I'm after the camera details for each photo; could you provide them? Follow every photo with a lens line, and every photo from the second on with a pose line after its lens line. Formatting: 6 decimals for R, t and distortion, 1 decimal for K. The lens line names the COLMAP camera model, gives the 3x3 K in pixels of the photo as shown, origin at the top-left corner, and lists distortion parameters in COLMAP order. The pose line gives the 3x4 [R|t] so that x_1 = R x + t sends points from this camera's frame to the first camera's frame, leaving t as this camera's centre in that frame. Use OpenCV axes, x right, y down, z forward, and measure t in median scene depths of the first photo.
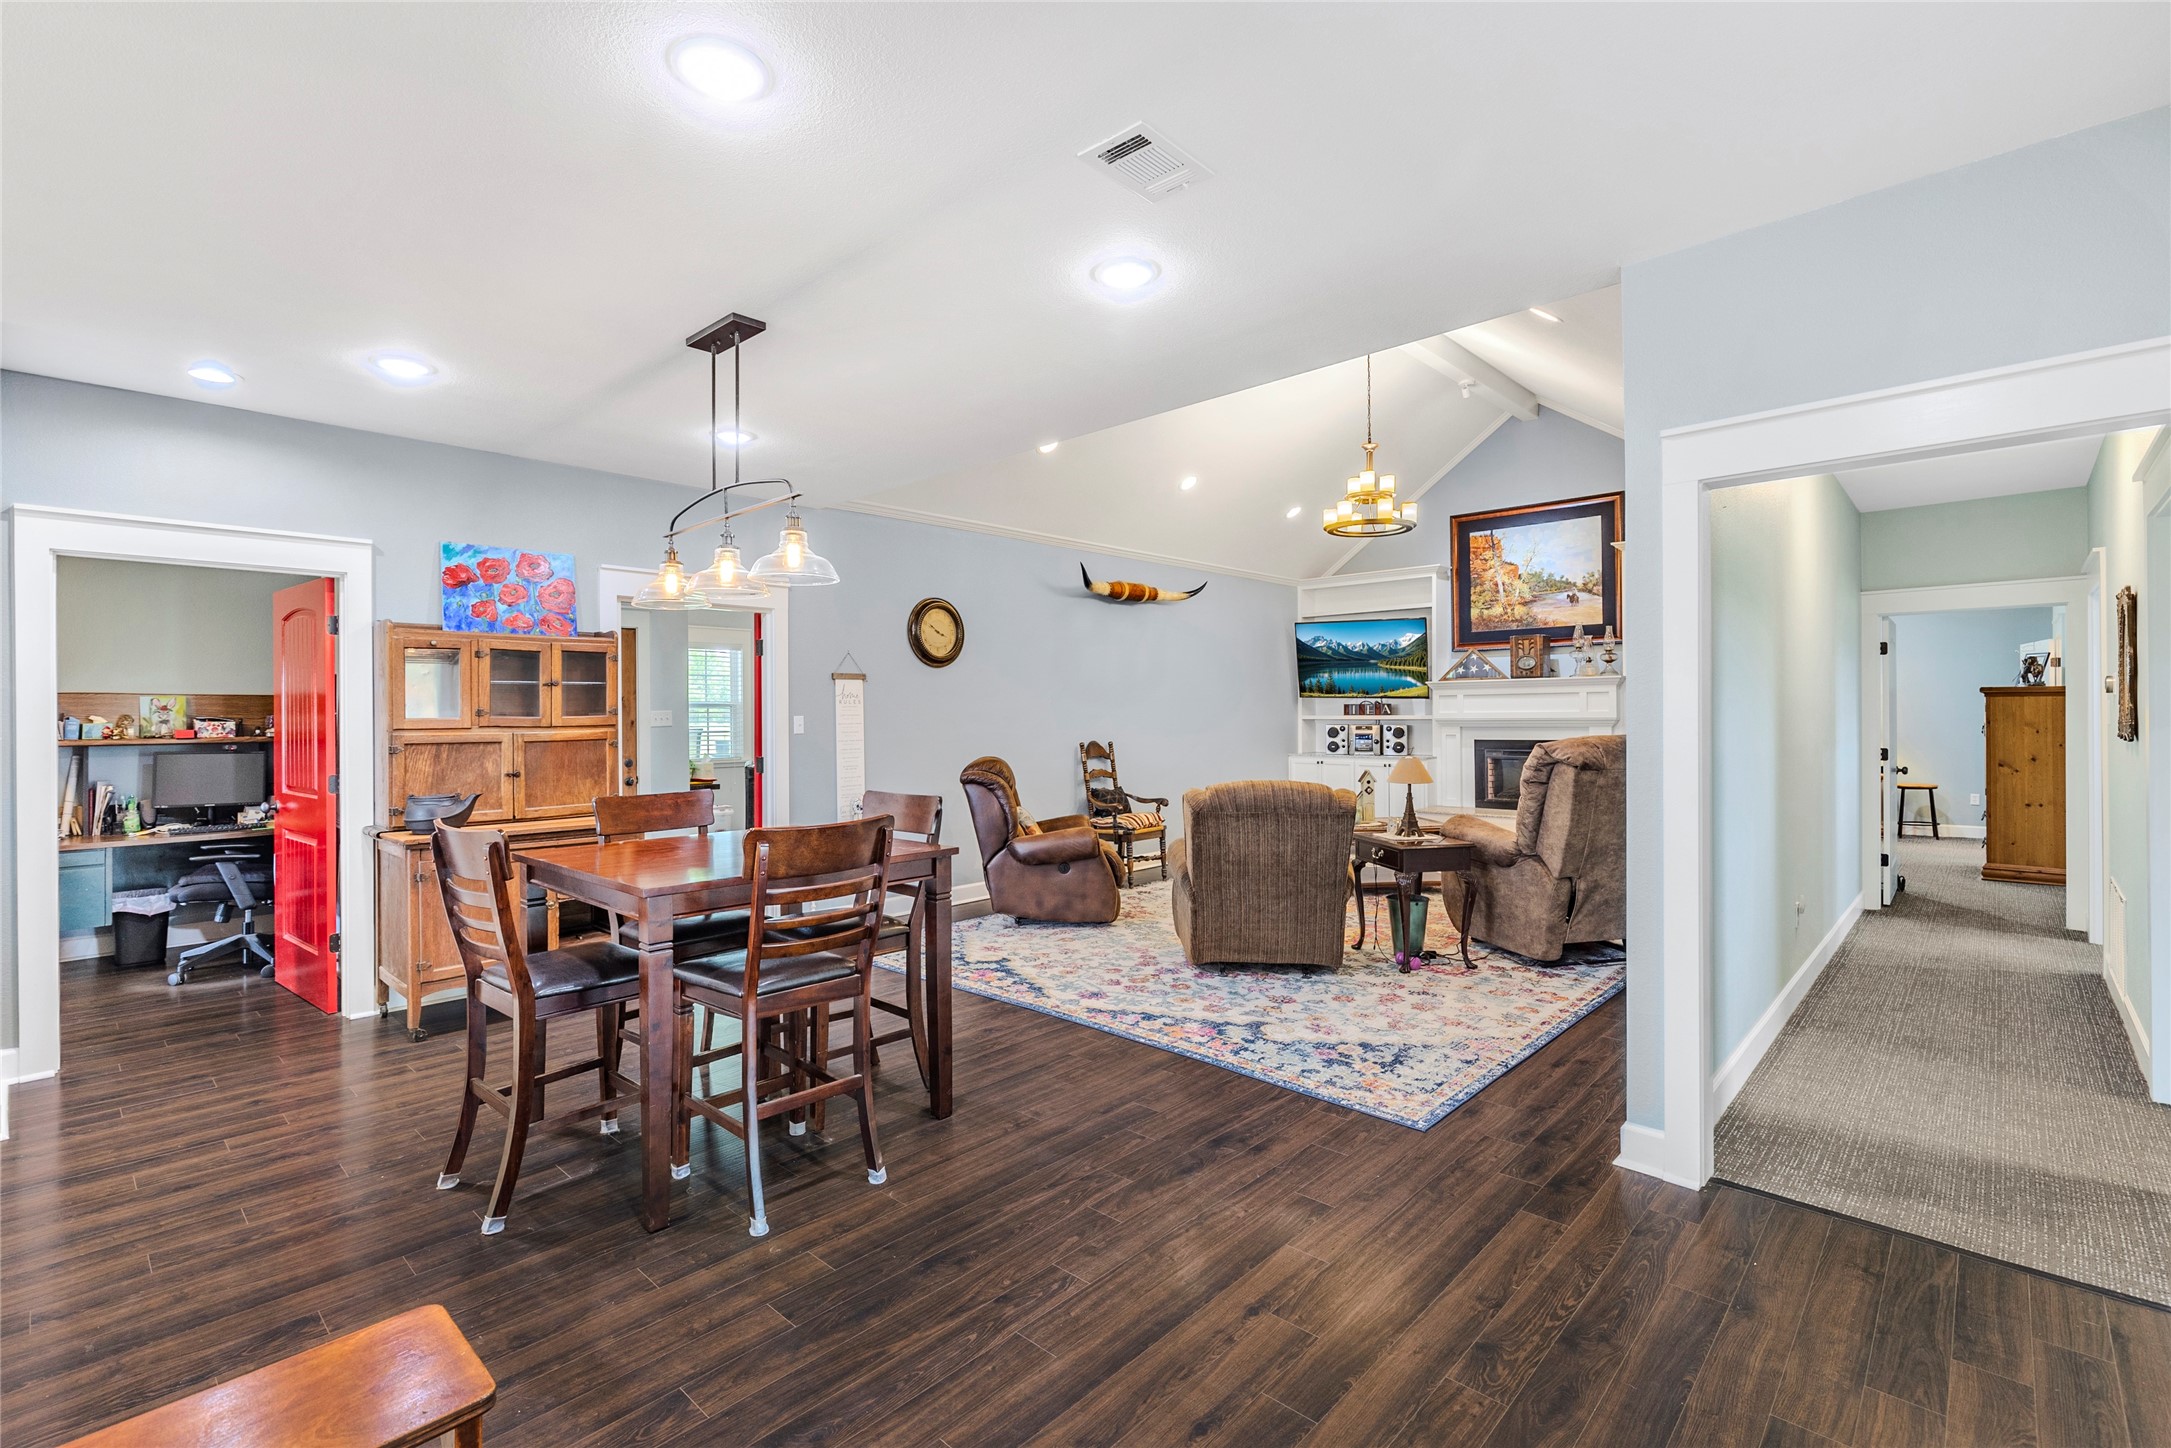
lens RADIAL K [[977.4, 0, 1075.8], [0, 977.4, 710.1], [0, 0, 1]] dist [0.000654, 0.000042]
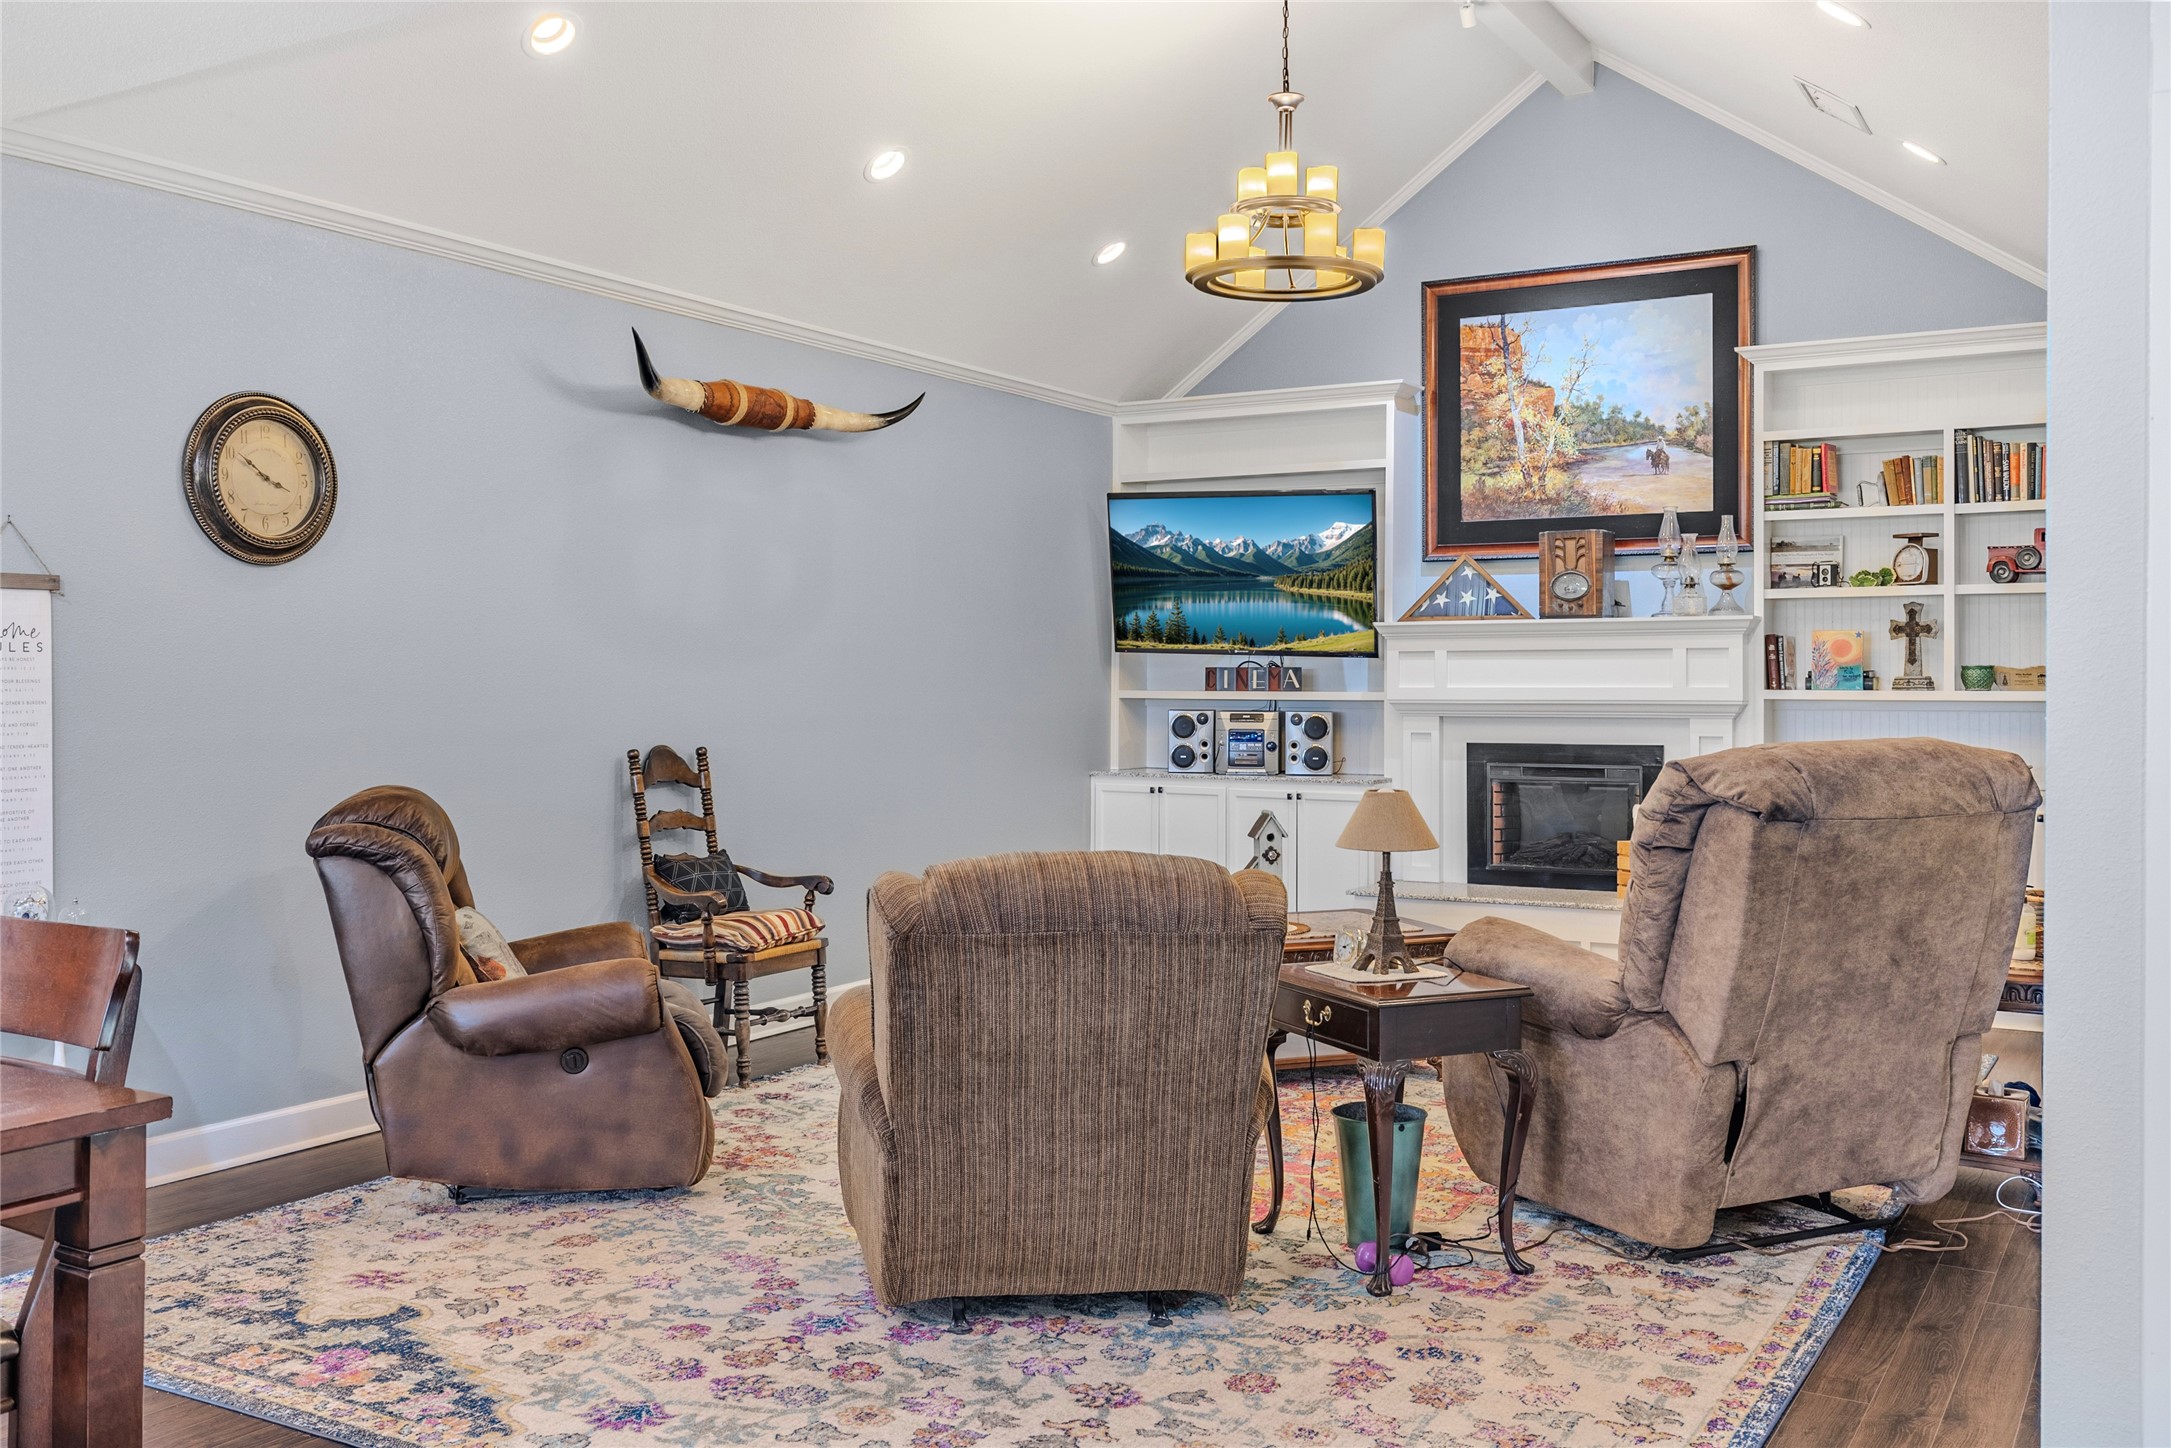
lens RADIAL K [[1944.9, 0, 1076.3], [0, 1944.9, 657.7], [0, 0, 1]] dist [0.010852, -0.000894]
pose [[0.976529, 0.011901, 0.215056, 0.014937], [-0.009887, 0.999897, -0.010437, -0.000310], [-0.215158, 0.008066, 0.976546, 0.146617]]
